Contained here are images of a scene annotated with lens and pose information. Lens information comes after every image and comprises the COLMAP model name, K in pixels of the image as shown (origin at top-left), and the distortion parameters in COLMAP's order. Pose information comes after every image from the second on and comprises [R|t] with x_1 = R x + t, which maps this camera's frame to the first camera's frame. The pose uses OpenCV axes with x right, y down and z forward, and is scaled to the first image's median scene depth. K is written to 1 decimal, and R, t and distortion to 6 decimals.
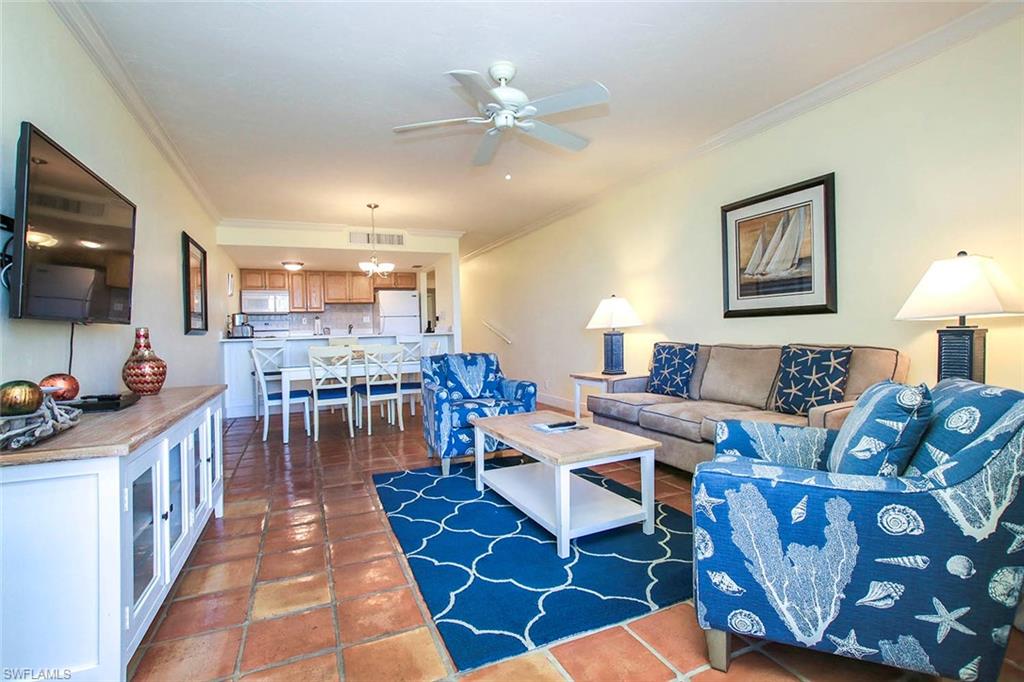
lens RADIAL K [[478.2, 0, 519.2], [0, 478.2, 324.9], [0, 0, 1]] dist [0.000267, 0.000392]
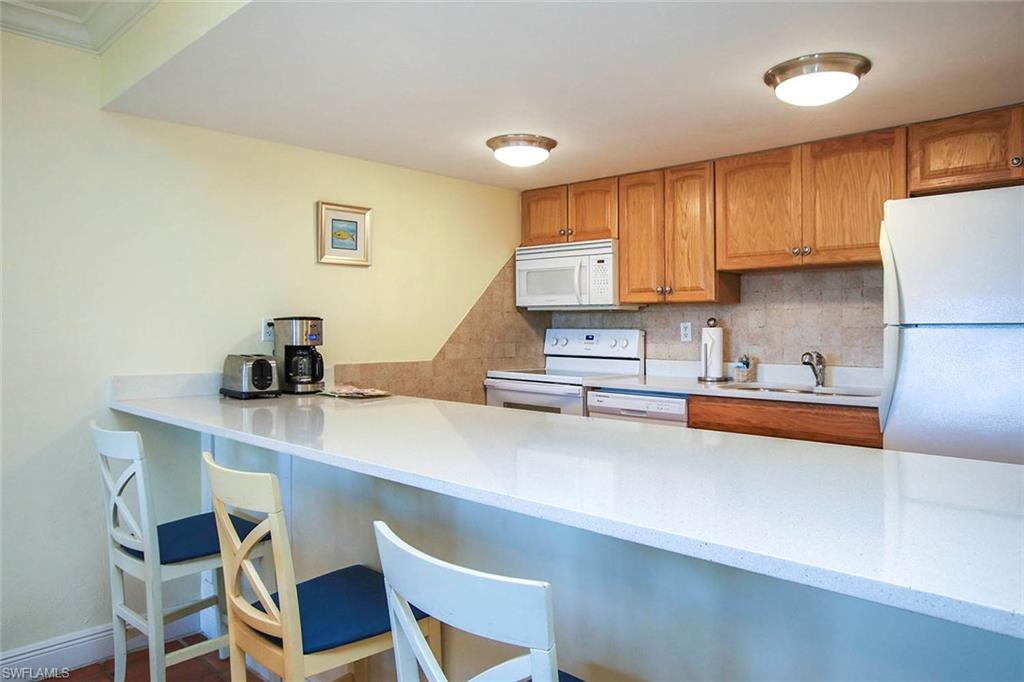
lens RADIAL K [[690.9, 0, 512.3], [0, 690.9, 305.4], [0, 0, 1]] dist [0.001947, 0.000722]
pose [[0.350837, -0.002918, -0.936432, -0.065021], [-0.010163, 0.999924, -0.006923, -0.021707], [0.936381, 0.011946, 0.350781, 0.768021]]
